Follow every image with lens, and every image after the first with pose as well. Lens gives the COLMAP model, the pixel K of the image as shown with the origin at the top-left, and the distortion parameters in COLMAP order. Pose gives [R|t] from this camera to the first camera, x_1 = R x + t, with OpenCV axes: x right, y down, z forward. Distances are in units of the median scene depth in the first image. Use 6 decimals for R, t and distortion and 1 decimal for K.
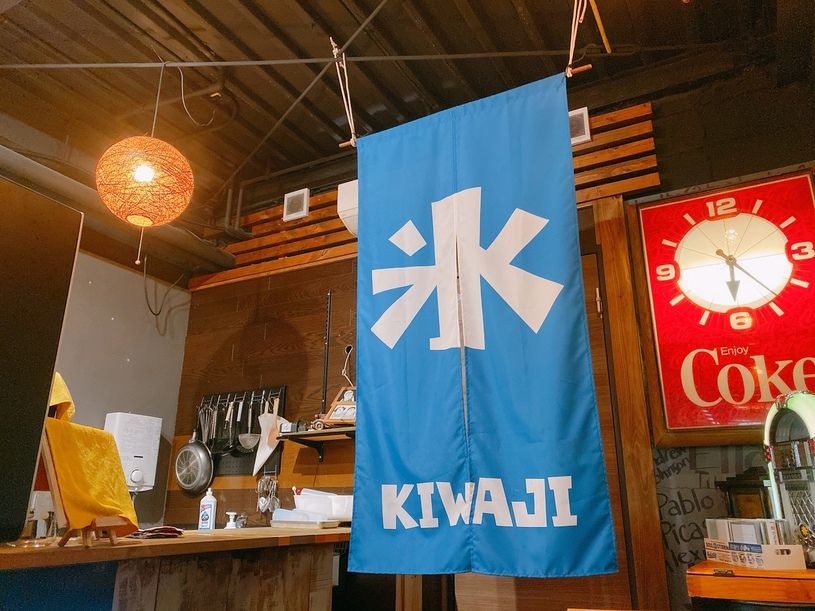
lens RADIAL K [[624.3, 0, 404.2], [0, 624.3, 305.9], [0, 0, 1]] dist [-0.016218, 0.024788]
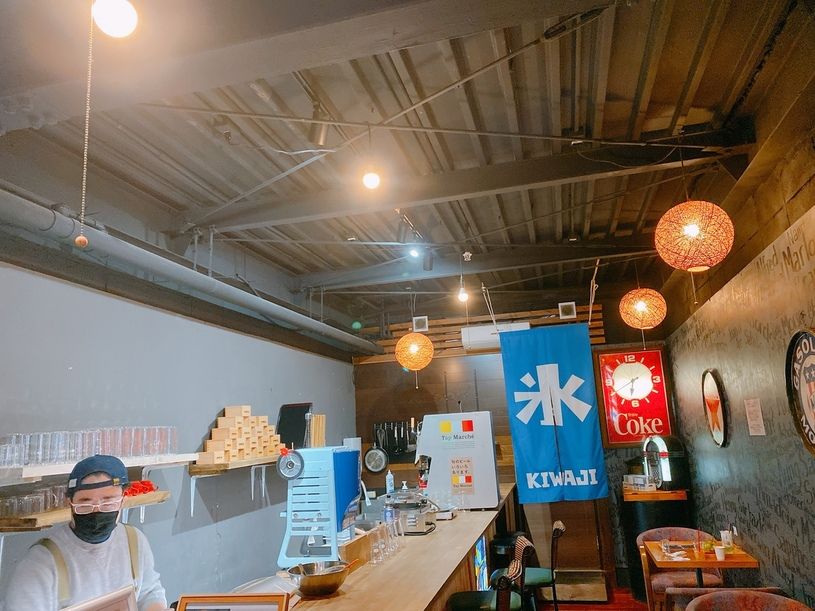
lens RADIAL K [[624.3, 0, 405.8], [0, 624.3, 307.2], [0, 0, 1]] dist [-0.016218, 0.024788]
pose [[0.962657, -0.009137, 0.270570, -1.375074], [-0.023954, 0.992636, 0.118743, -0.818023], [-0.269662, -0.120790, 0.955349, -1.528460]]
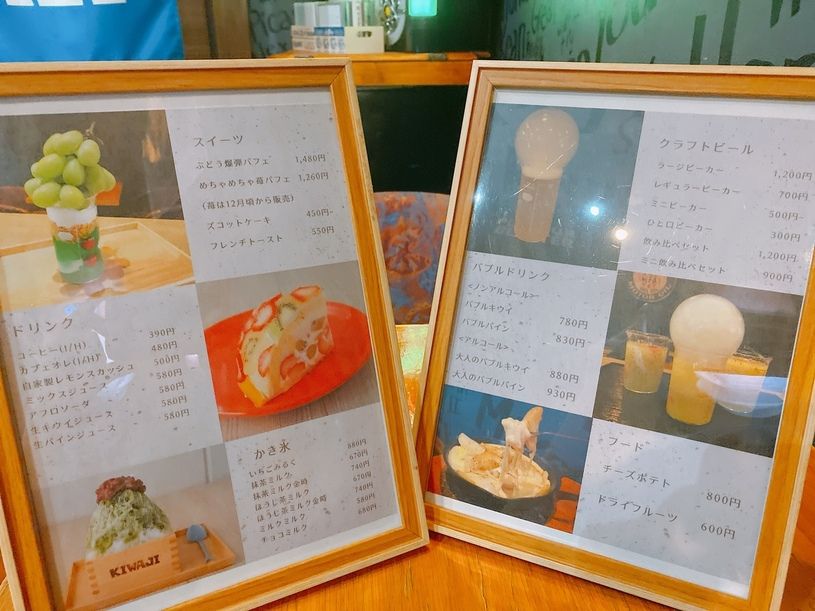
lens RADIAL K [[624.3, 0, 408.2], [0, 624.3, 307.2], [0, 0, 1]] dist [-0.016218, 0.024788]
pose [[0.846194, -0.229839, 0.480760, 0.106924], [-0.155535, 0.756384, 0.635368, 0.089549], [-0.509671, -0.612420, 0.604299, 0.135798]]
